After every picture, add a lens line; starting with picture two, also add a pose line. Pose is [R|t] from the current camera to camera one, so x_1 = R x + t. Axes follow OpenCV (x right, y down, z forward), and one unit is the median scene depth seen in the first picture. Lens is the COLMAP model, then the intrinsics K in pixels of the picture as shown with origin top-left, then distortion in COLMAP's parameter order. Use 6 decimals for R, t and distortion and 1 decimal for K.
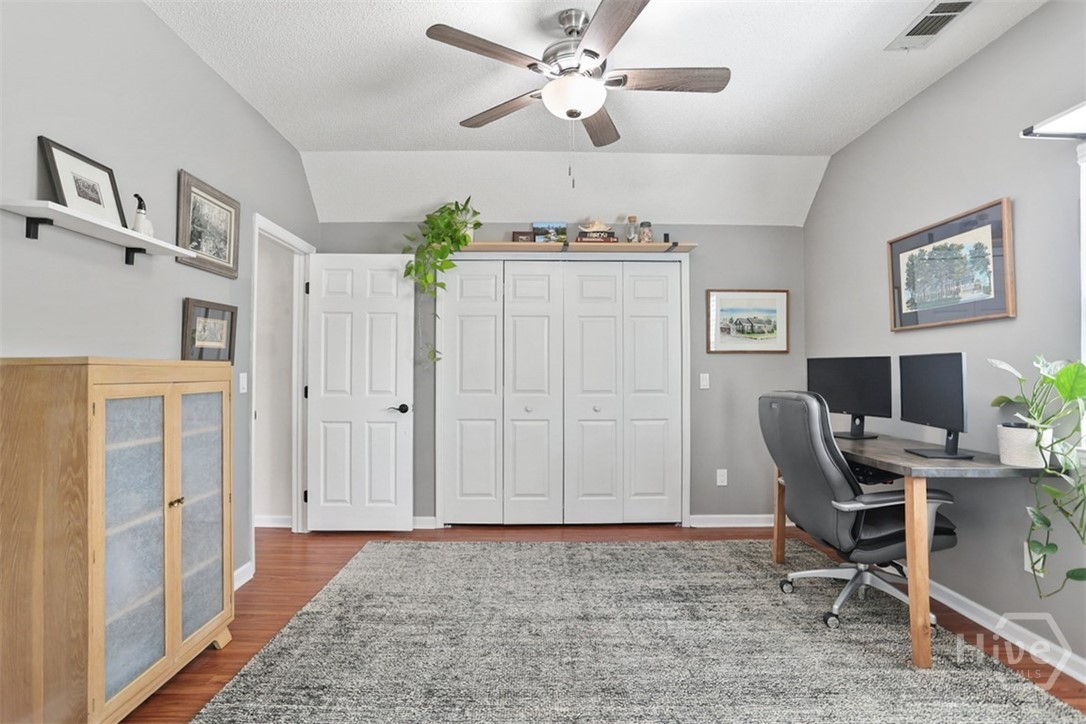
lens RADIAL K [[542.4, 0, 540.5], [0, 542.4, 352.3], [0, 0, 1]] dist [-0.019062, 0.001122]
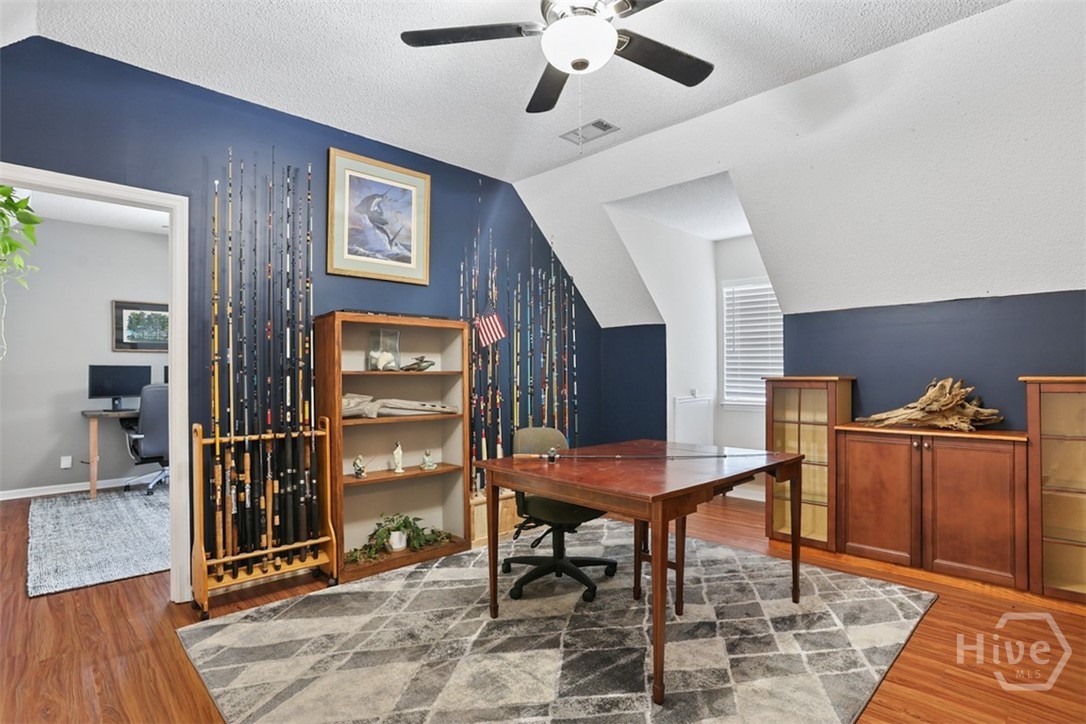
lens RADIAL K [[531.9, 0, 537.9], [0, 531.9, 365.9], [0, 0, 1]] dist [-0.031434, 0.015037]
pose [[-0.681512, 0.001130, 0.731806, -1.766293], [-0.030818, 0.999067, -0.030243, 0.022114], [-0.731158, -0.043164, -0.680842, 1.284547]]
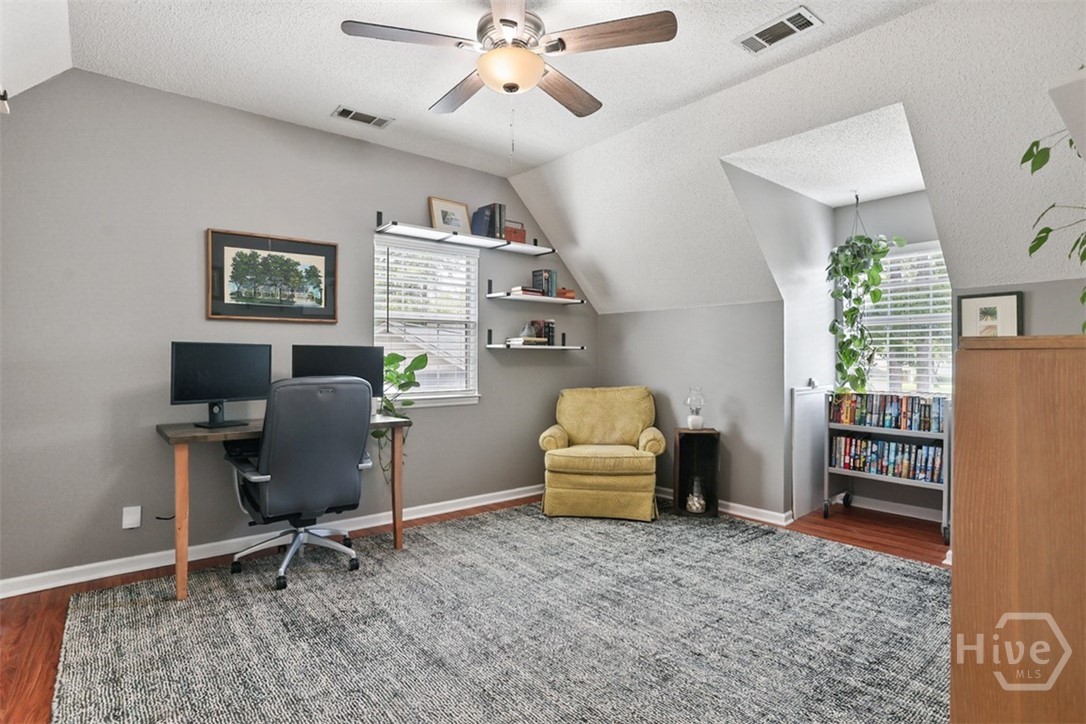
lens RADIAL K [[542.4, 0, 540.5], [0, 542.4, 352.3], [0, 0, 1]] dist [-0.019062, 0.001122]
pose [[-0.619060, 0.008235, 0.785300, -0.588313], [-0.027909, 0.999083, -0.032477, 0.044770], [-0.784847, -0.042022, -0.618263, 1.263094]]
